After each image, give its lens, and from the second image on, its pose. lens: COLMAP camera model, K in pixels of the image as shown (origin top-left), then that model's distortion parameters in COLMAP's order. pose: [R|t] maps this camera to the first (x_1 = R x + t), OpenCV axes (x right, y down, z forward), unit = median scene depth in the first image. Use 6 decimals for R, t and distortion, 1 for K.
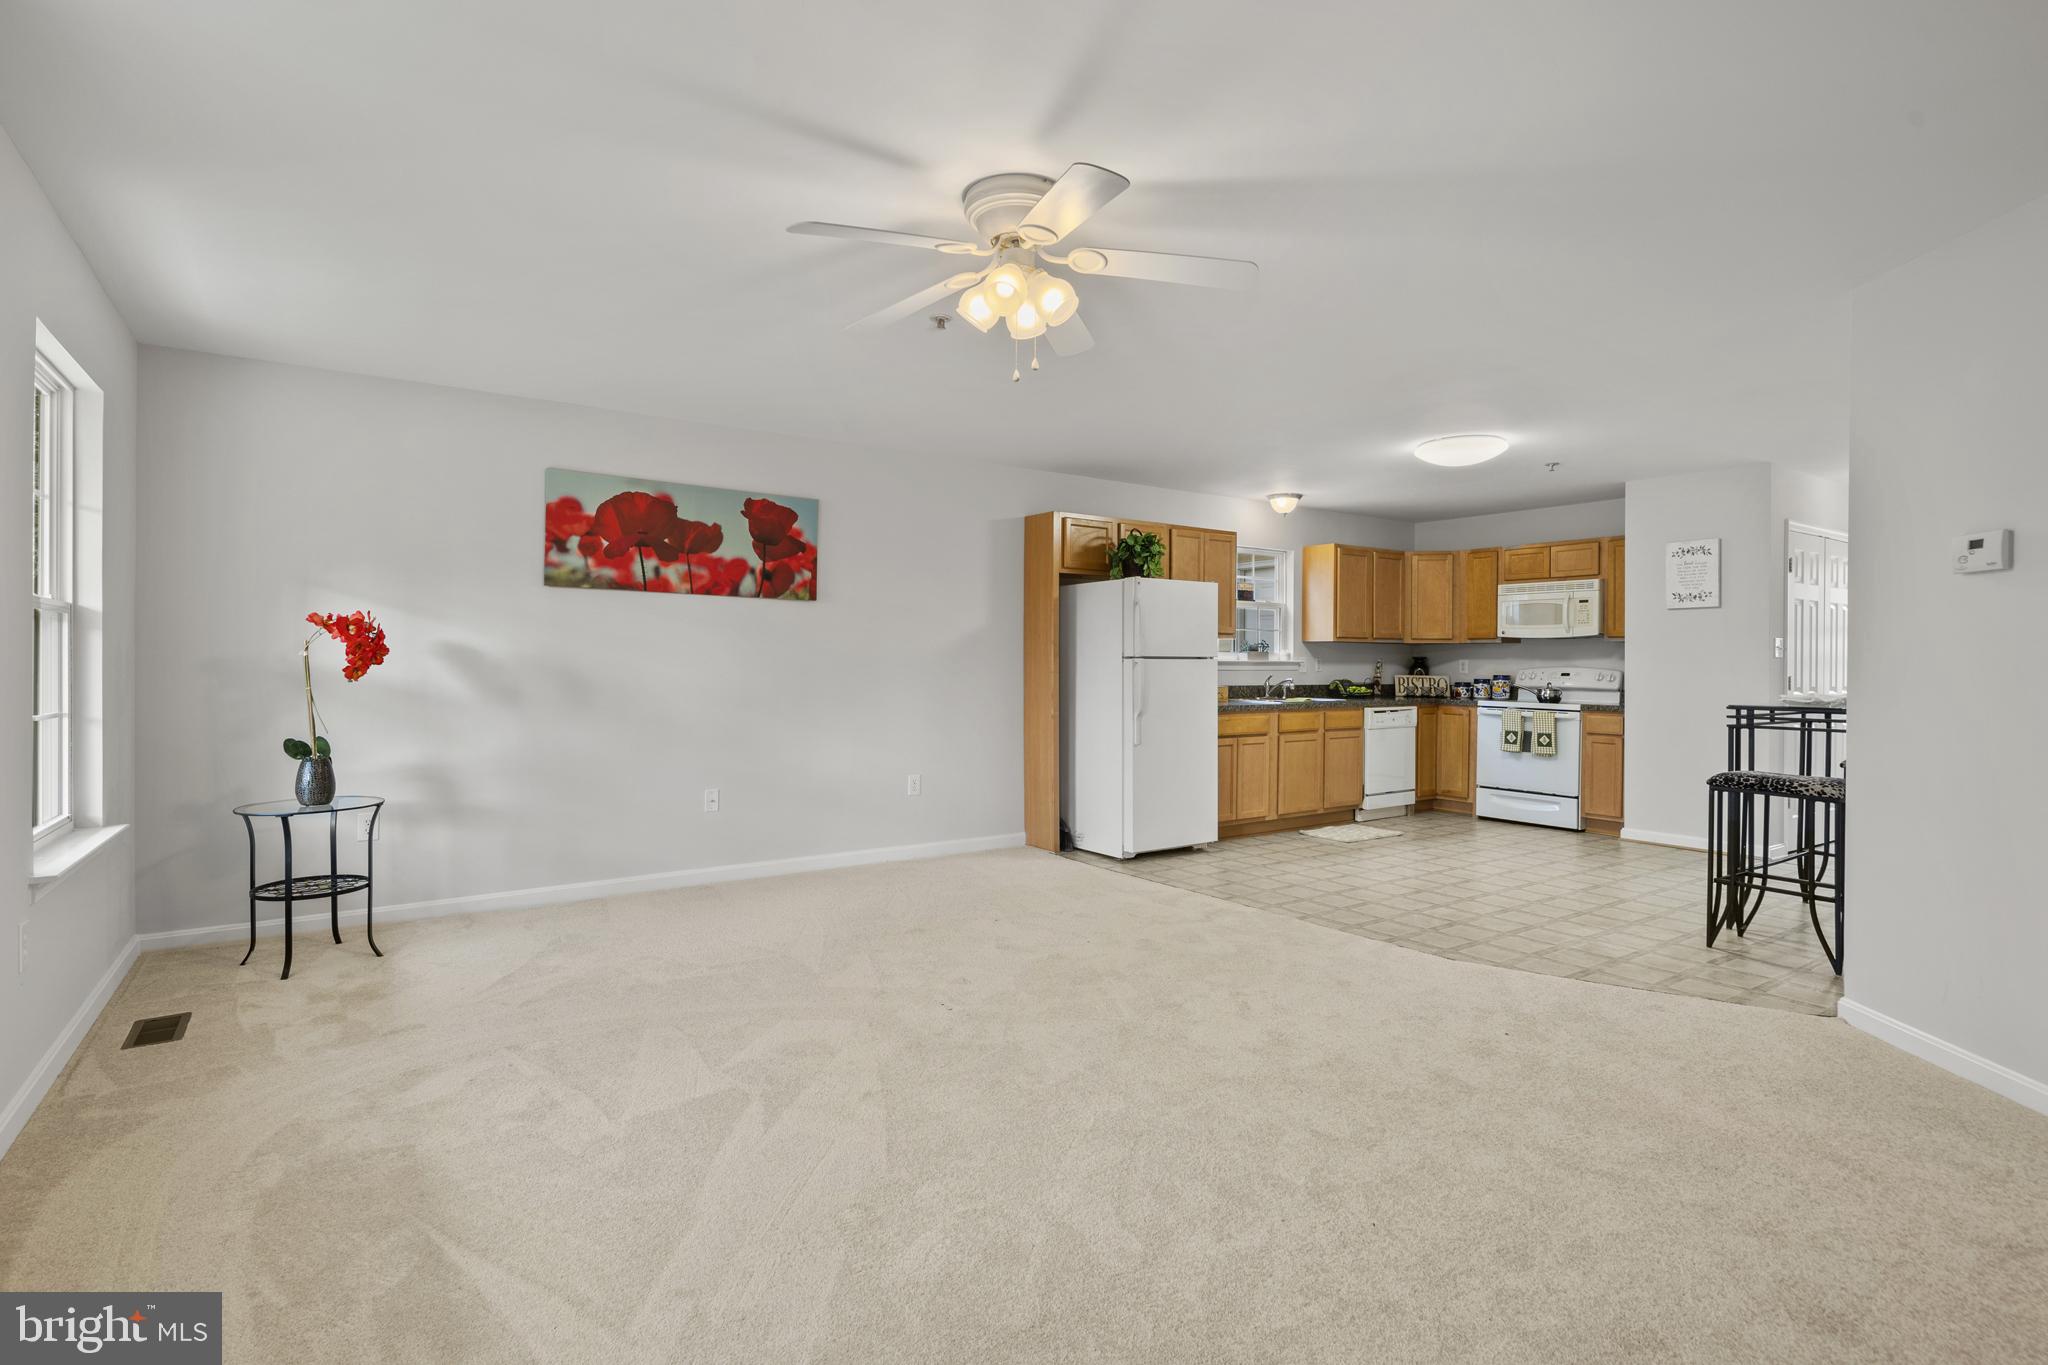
lens RADIAL K [[1026.5, 0, 1013.1], [0, 1026.5, 676.1], [0, 0, 1]] dist [0.009050, 0.003670]
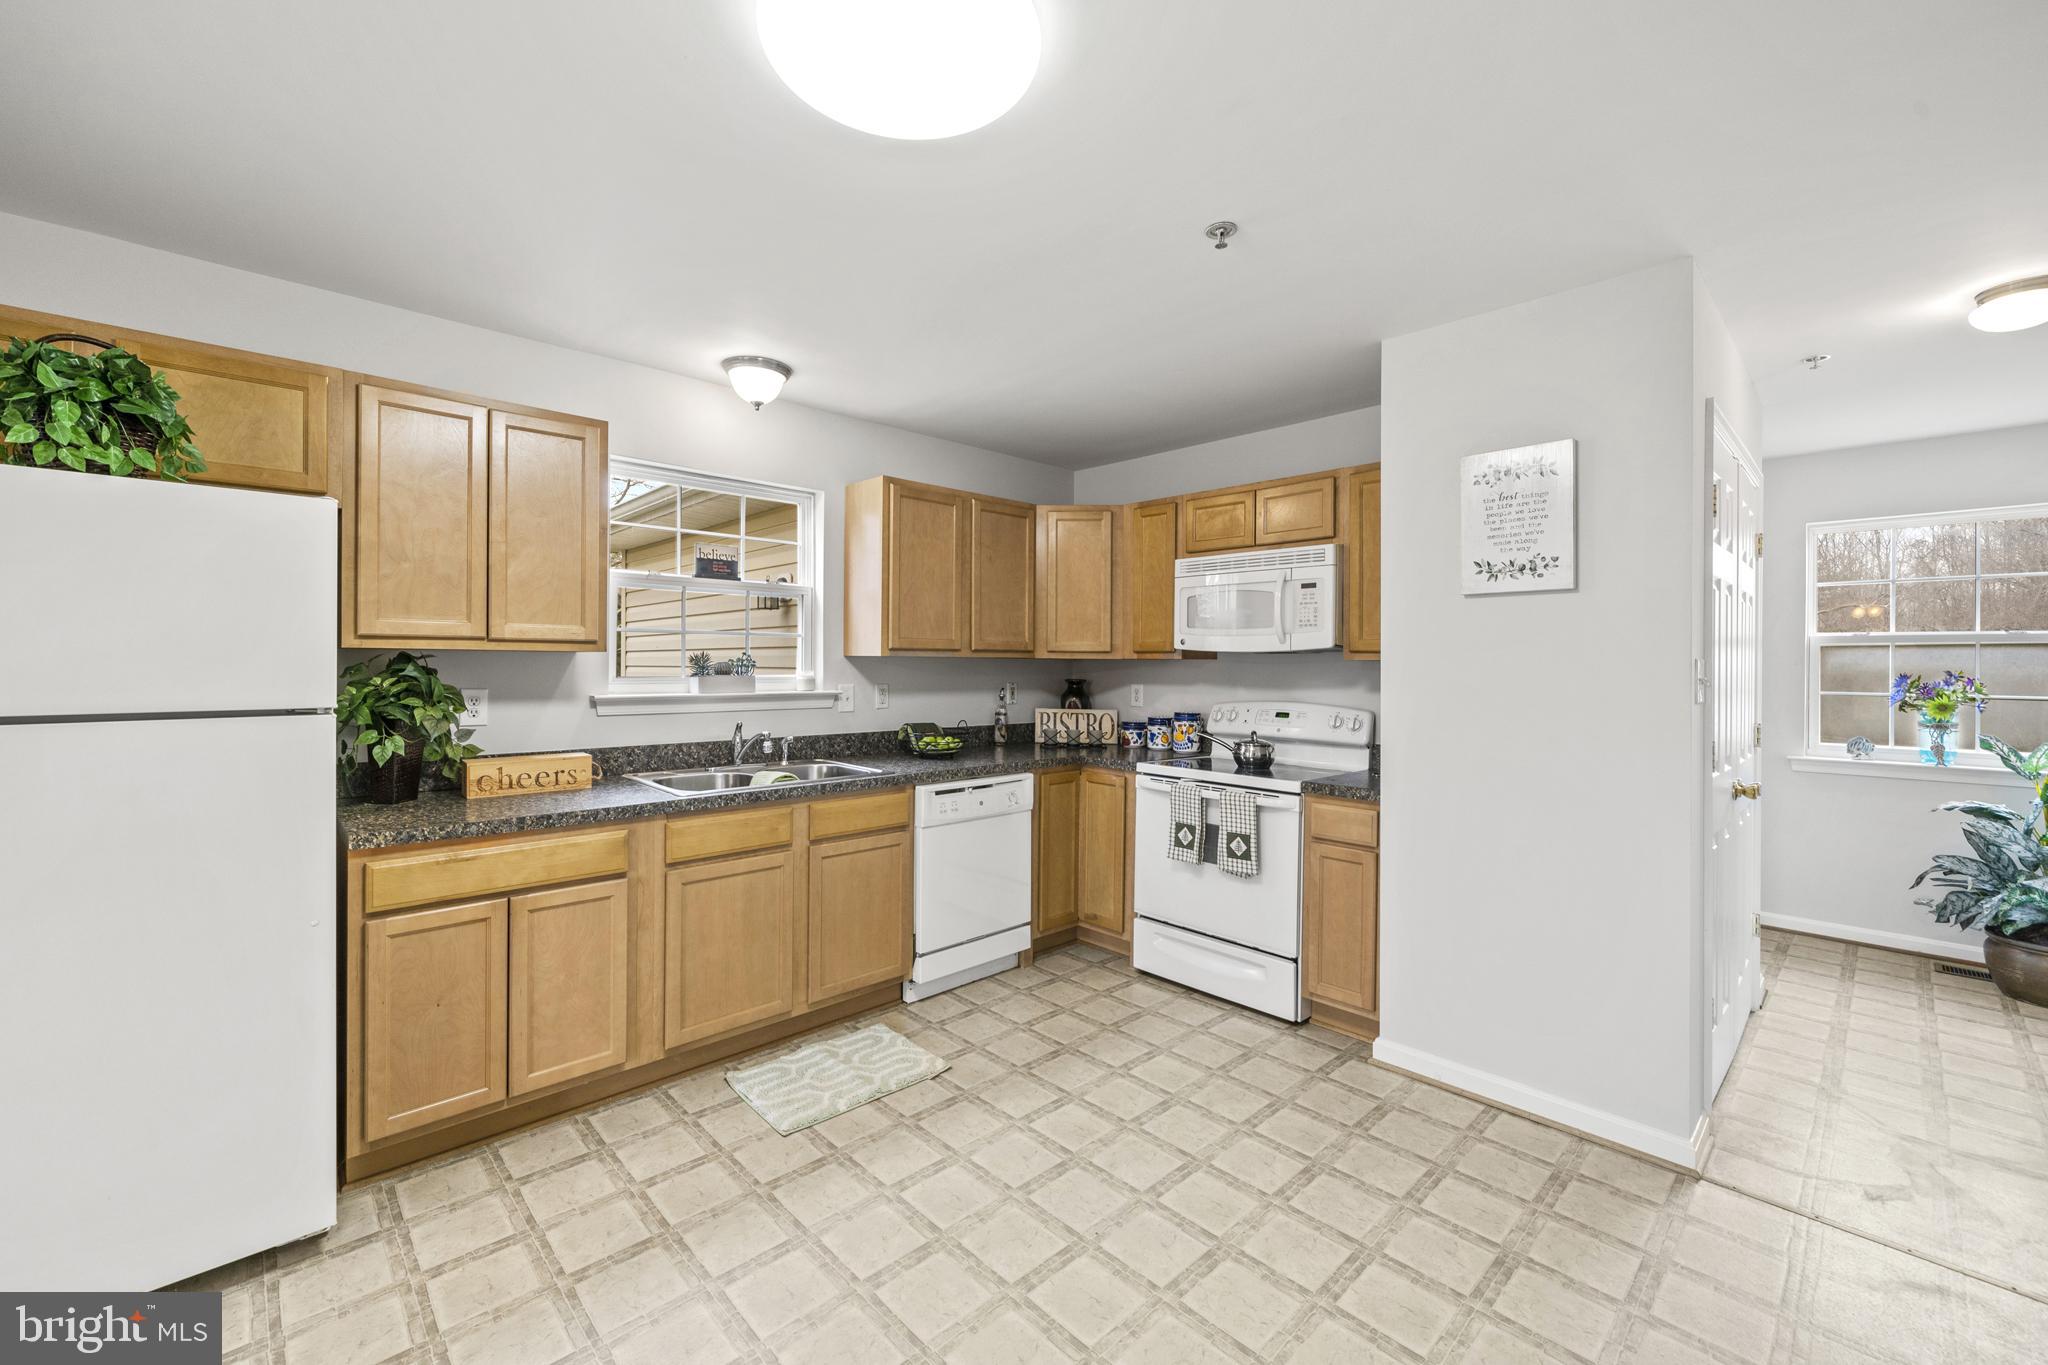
lens RADIAL K [[808.3, 0, 1037.9], [0, 808.3, 671.2], [0, 0, 1]] dist [-0.001498, -0.000929]
pose [[0.988996, -0.000538, 0.147940, 0.332964], [0.000713, 0.999999, -0.001133, -0.025725], [-0.147939, 0.001226, 0.988996, 0.571079]]
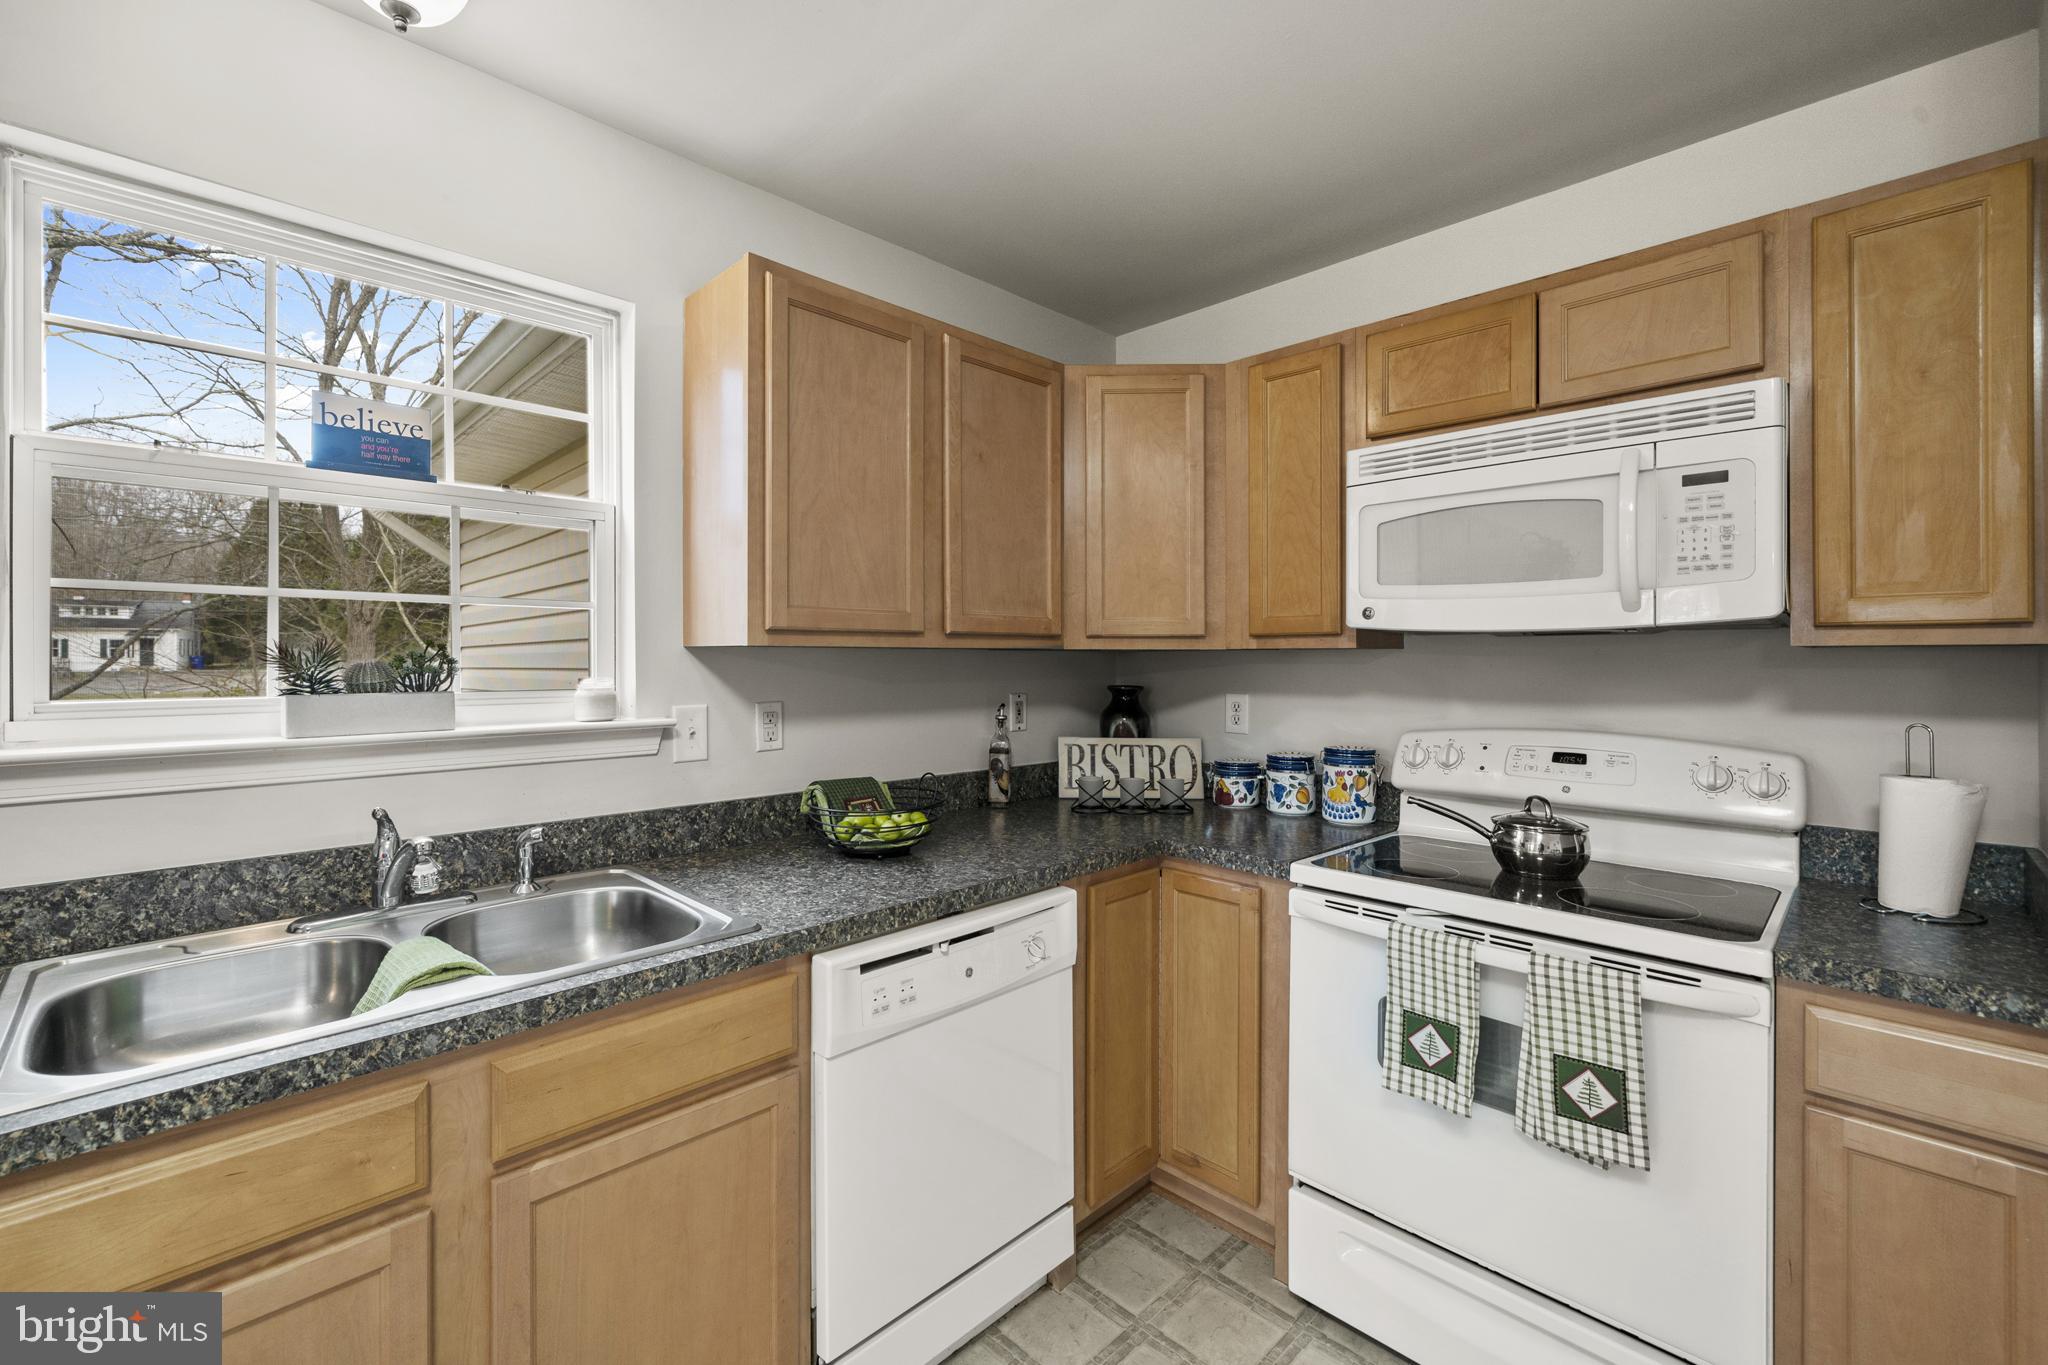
lens RADIAL K [[808.3, 0, 1036.1], [0, 808.3, 668.5], [0, 0, 1]] dist [-0.001498, -0.000929]
pose [[0.984727, -0.009360, 0.173852, 0.349192], [0.009311, 0.999956, 0.001096, -0.028345], [-0.173854, 0.000539, 0.984771, 0.801876]]
